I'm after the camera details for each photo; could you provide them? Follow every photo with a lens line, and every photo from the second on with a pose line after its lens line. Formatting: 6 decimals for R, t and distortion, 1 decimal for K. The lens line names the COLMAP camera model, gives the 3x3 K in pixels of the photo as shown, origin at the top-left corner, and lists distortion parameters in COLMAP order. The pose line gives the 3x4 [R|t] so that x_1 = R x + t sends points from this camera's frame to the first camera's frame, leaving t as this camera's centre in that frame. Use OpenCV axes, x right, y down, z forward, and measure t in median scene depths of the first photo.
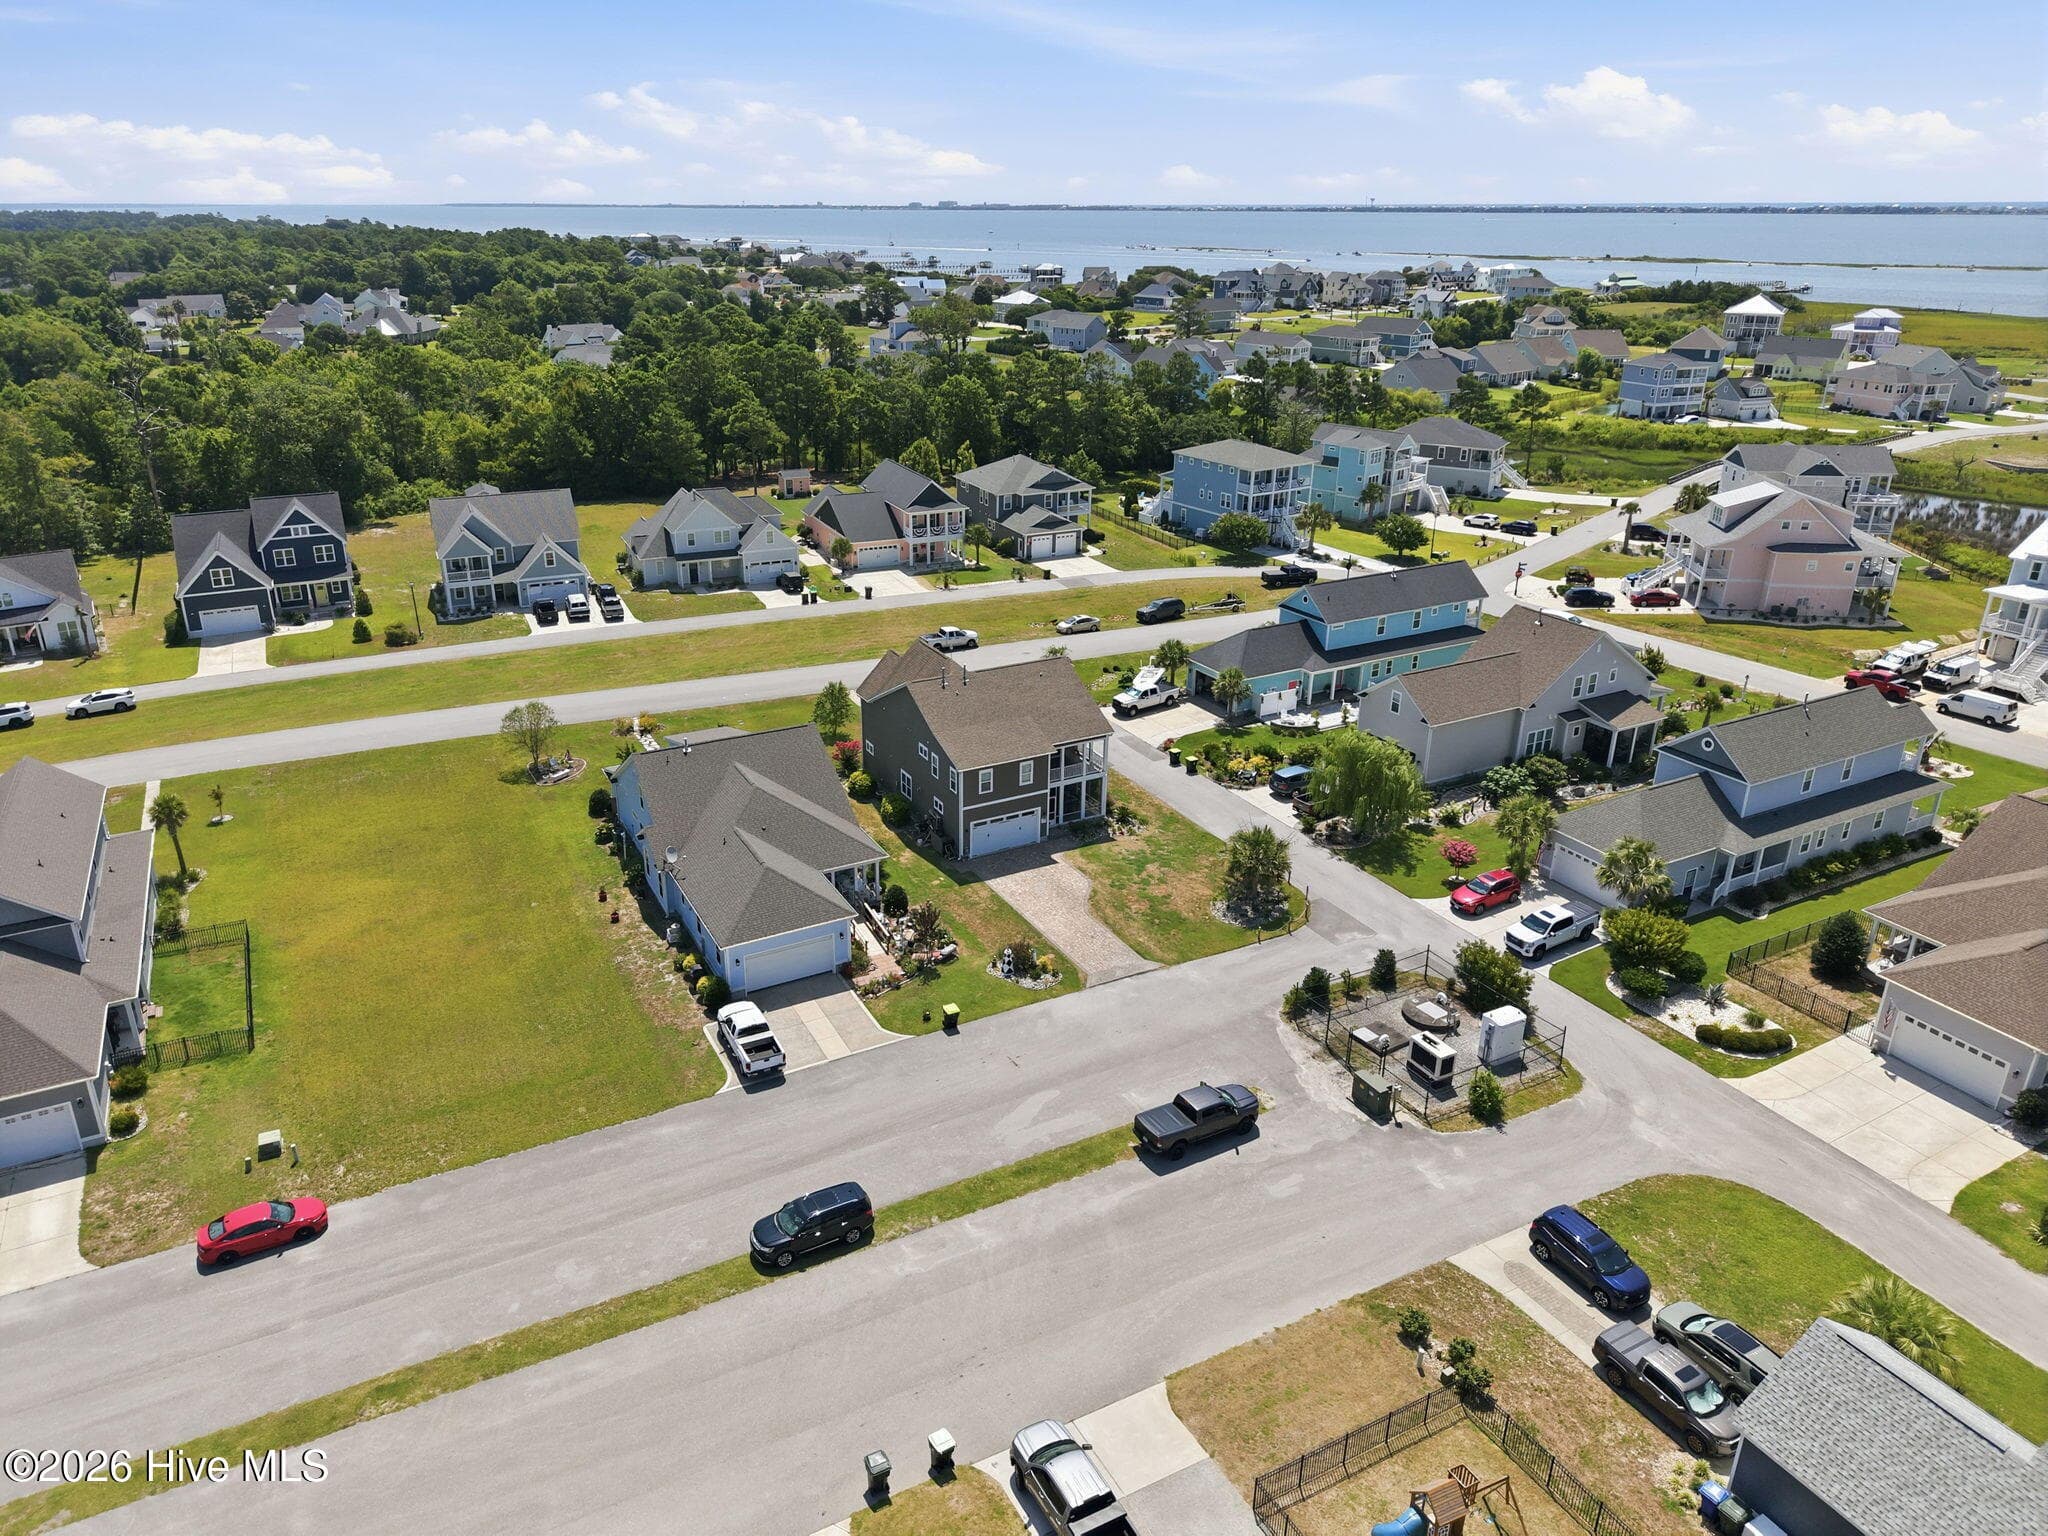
lens RADIAL K [[1320.4, 0, 1004.5], [0, 1320.4, 763.6], [0, 0, 1]] dist [0.069334, -0.105527]
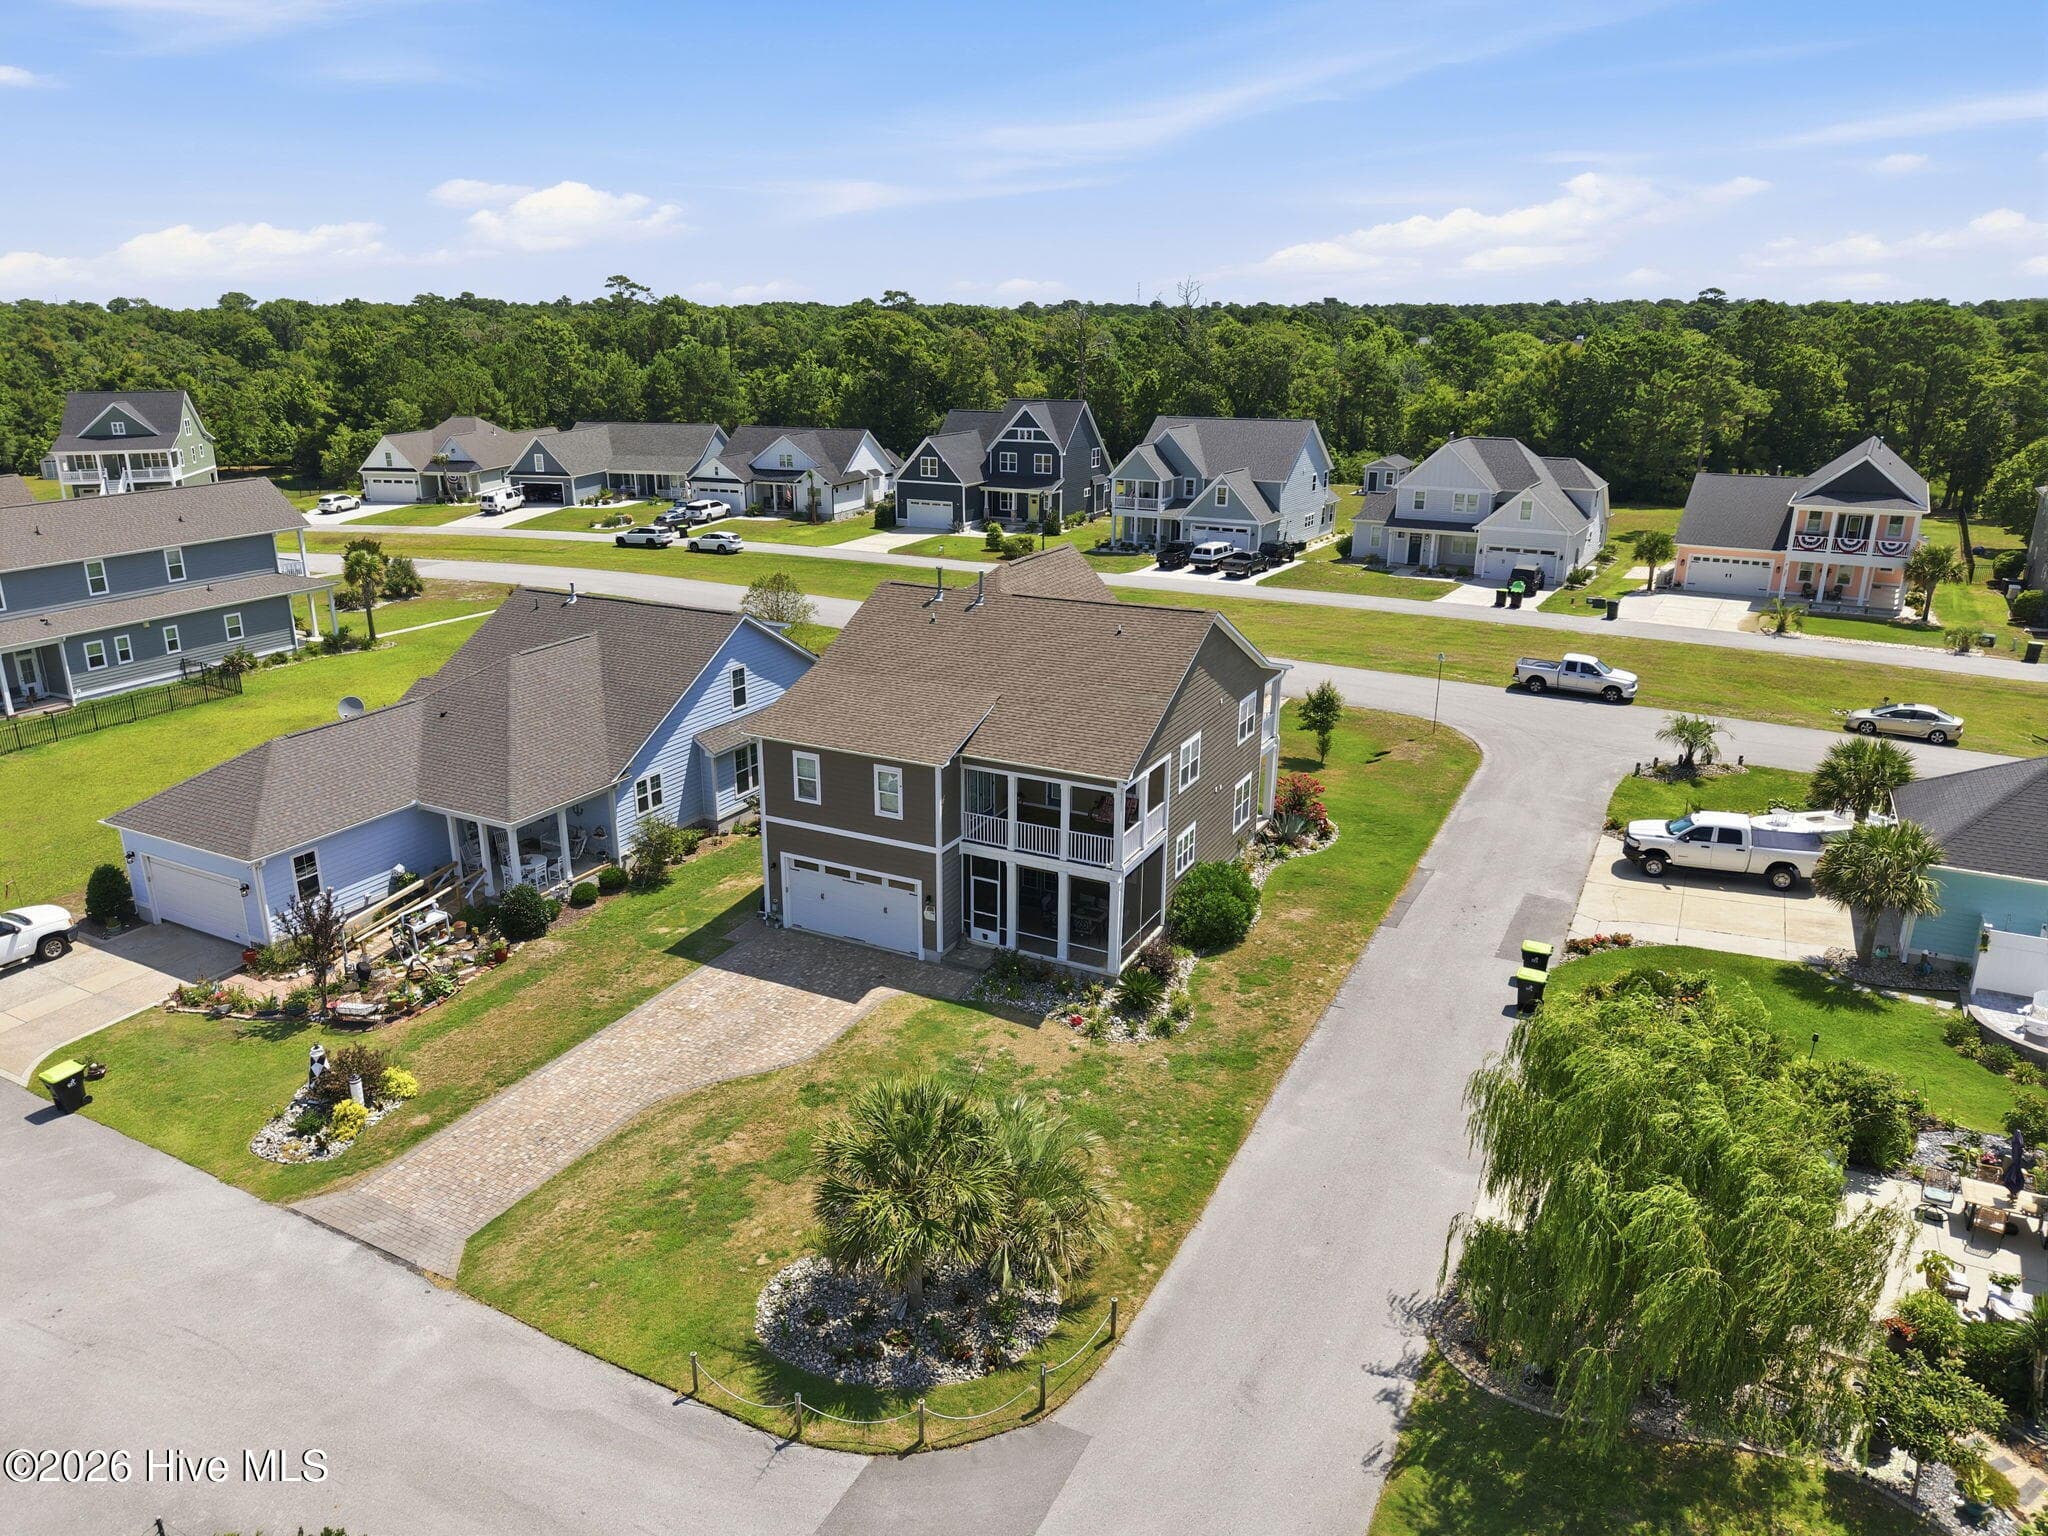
lens RADIAL K [[1361.1, 0, 1018.6], [0, 1361.1, 736.7], [0, 0, 1]] dist [0.048723, -0.067551]
pose [[0.559493, 0.235941, -0.794544, 0.321335], [-0.310139, 0.948582, 0.063293, -0.043103], [0.768623, 0.211007, 0.603899, 0.578789]]
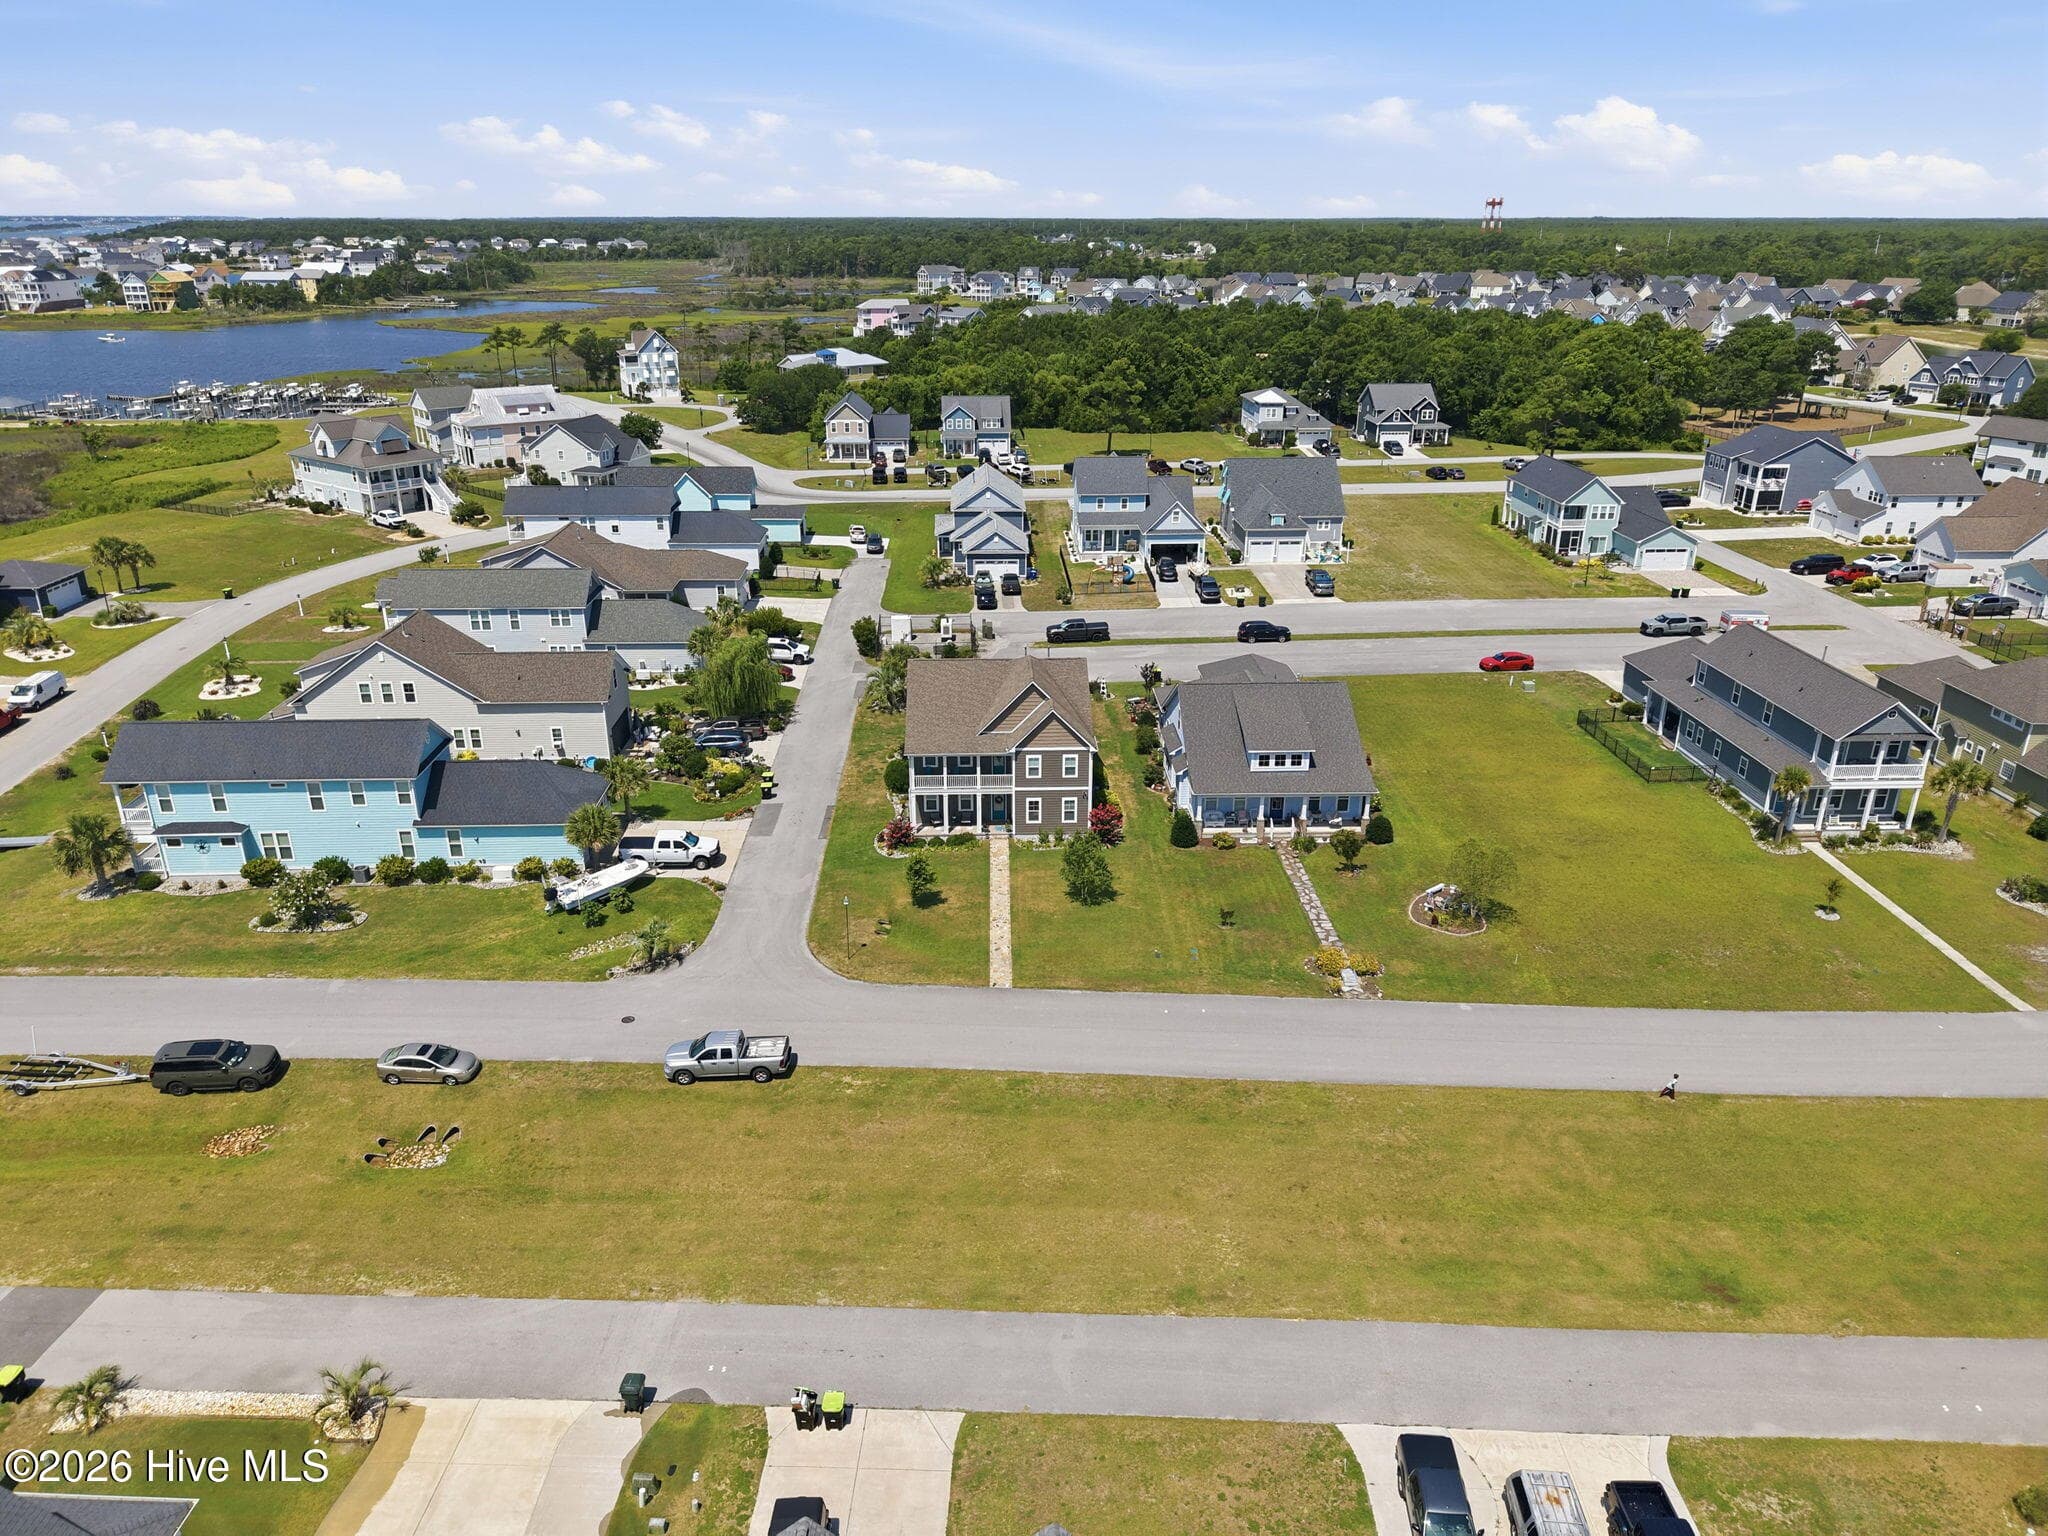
lens RADIAL K [[1372.2, 0, 1004.6], [0, 1372.2, 732.7], [0, 0, 1]] dist [0.048031, -0.068071]
pose [[-0.893347, -0.161259, 0.419436, -0.383843], [0.168733, 0.744716, 0.645699, -0.579732], [-0.416486, 0.647606, -0.638080, 1.400841]]
